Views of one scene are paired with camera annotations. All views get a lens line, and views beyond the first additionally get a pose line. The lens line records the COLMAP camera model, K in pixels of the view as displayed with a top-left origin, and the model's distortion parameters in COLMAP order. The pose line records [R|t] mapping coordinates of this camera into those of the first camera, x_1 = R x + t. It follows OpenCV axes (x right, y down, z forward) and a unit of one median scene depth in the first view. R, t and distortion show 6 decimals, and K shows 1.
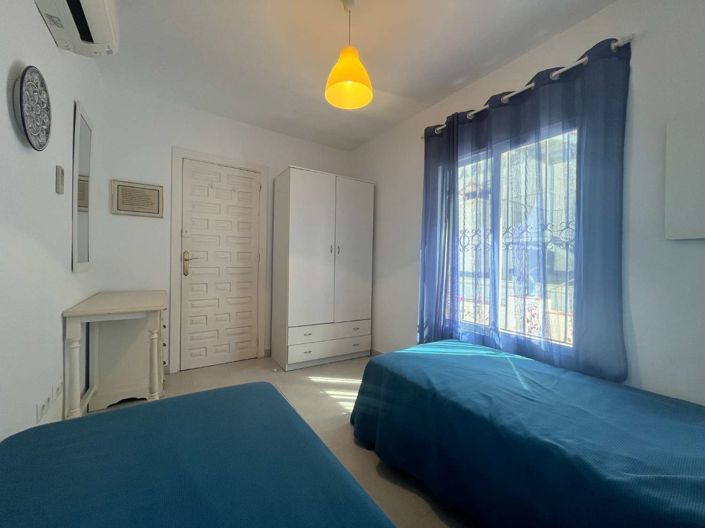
lens RADIAL K [[284.1, 0, 352.7], [0, 284.1, 261.8], [0, 0, 1]] dist [-0.003354, -0.000724]
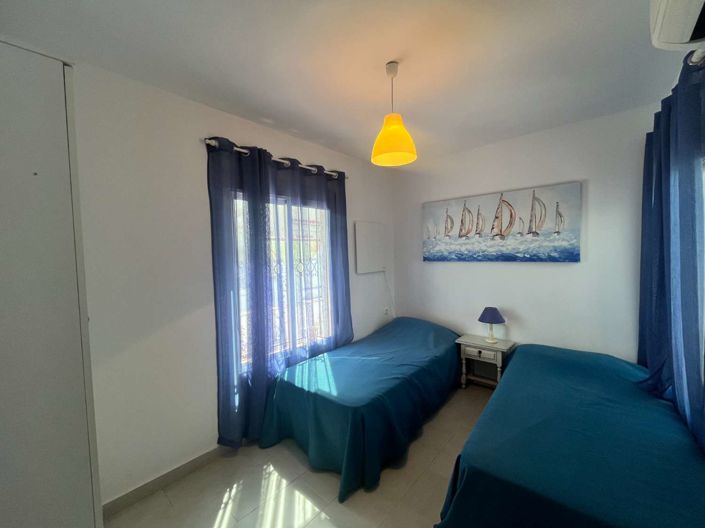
lens RADIAL K [[284.1, 0, 352.9], [0, 284.1, 262.7], [0, 0, 1]] dist [-0.003354, -0.000724]
pose [[-0.250285, -0.046432, 0.967058, -0.877710], [0.029584, 0.998016, 0.055575, -0.227767], [-0.967720, 0.042519, -0.248415, 1.226494]]
